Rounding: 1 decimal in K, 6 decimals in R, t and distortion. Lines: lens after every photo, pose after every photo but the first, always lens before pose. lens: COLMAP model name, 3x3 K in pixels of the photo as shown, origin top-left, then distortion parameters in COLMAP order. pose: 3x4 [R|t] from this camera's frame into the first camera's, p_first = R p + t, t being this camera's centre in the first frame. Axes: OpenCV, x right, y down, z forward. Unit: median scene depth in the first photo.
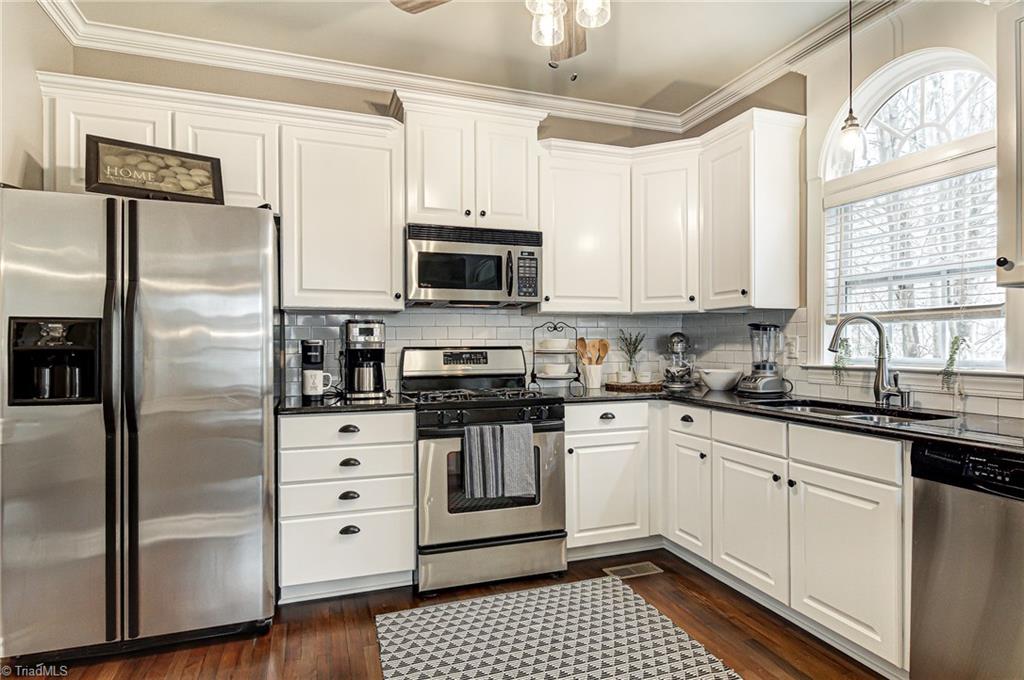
lens RADIAL K [[554.2, 0, 505.0], [0, 554.2, 344.0], [0, 0, 1]] dist [0.010306, -0.008173]
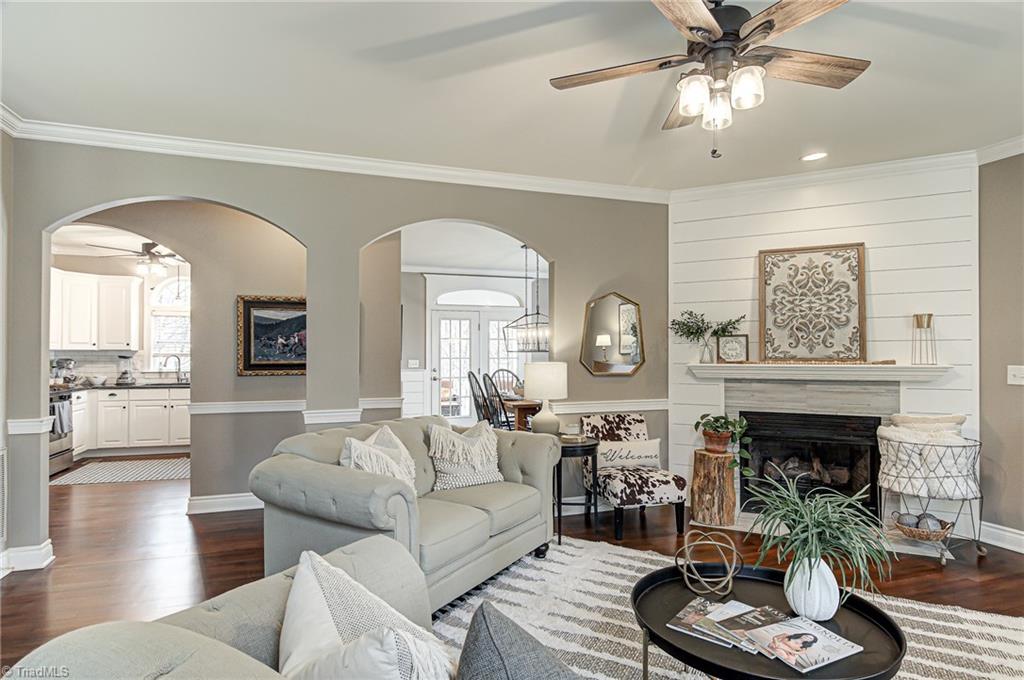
lens RADIAL K [[554.2, 0, 521.5], [0, 554.2, 344.6], [0, 0, 1]] dist [0.010306, -0.008173]
pose [[0.003927, 0.012062, 0.999920, -2.174758], [-0.004008, 0.999919, -0.012047, -0.068988], [-0.999984, -0.003960, 0.003975, -0.855278]]
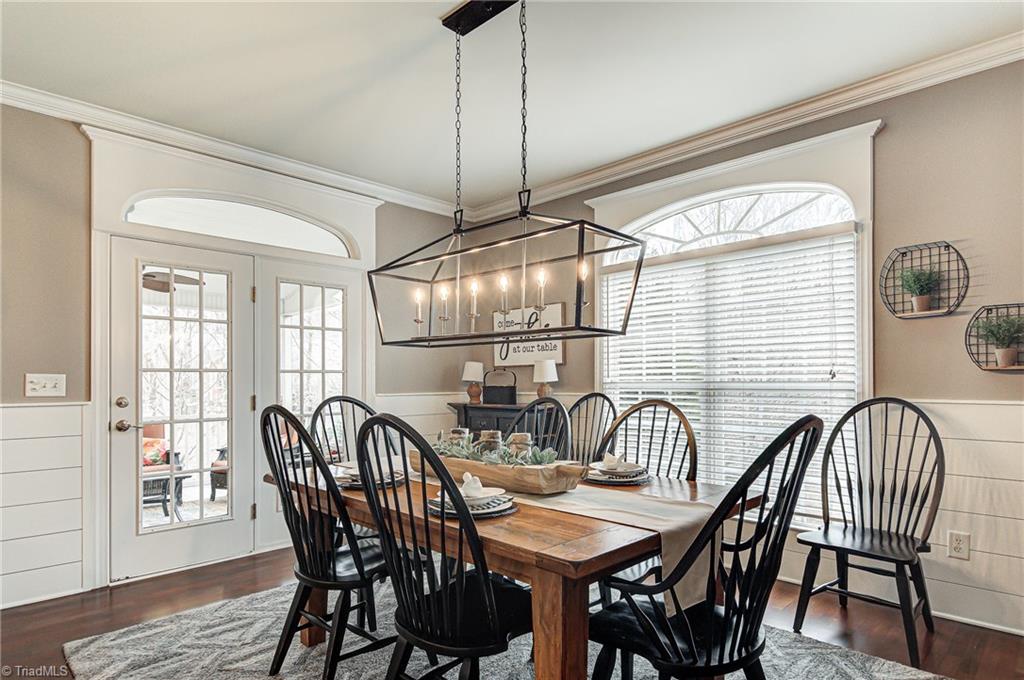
lens RADIAL K [[554.2, 0, 513.2], [0, 554.2, 378.0], [0, 0, 1]] dist [0.010306, -0.008173]
pose [[-0.439757, 0.005276, 0.898101, -0.368375], [0.001333, 0.999985, -0.005222, -0.002907], [-0.898116, -0.001099, -0.439758, -0.565340]]
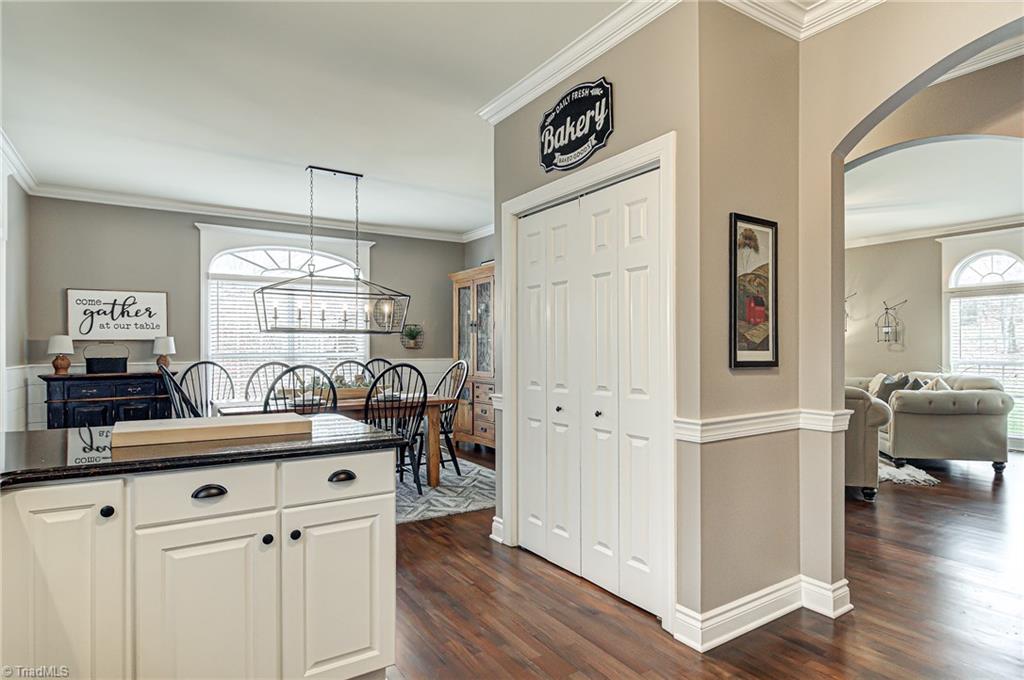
lens RADIAL K [[554.2, 0, 516.4], [0, 554.2, 349.3], [0, 0, 1]] dist [0.010306, -0.008173]
pose [[-0.970197, 0.003503, -0.242292, 0.231458], [0.004444, 0.999985, -0.003337, -0.004025], [0.242276, -0.004315, -0.970198, 0.894949]]
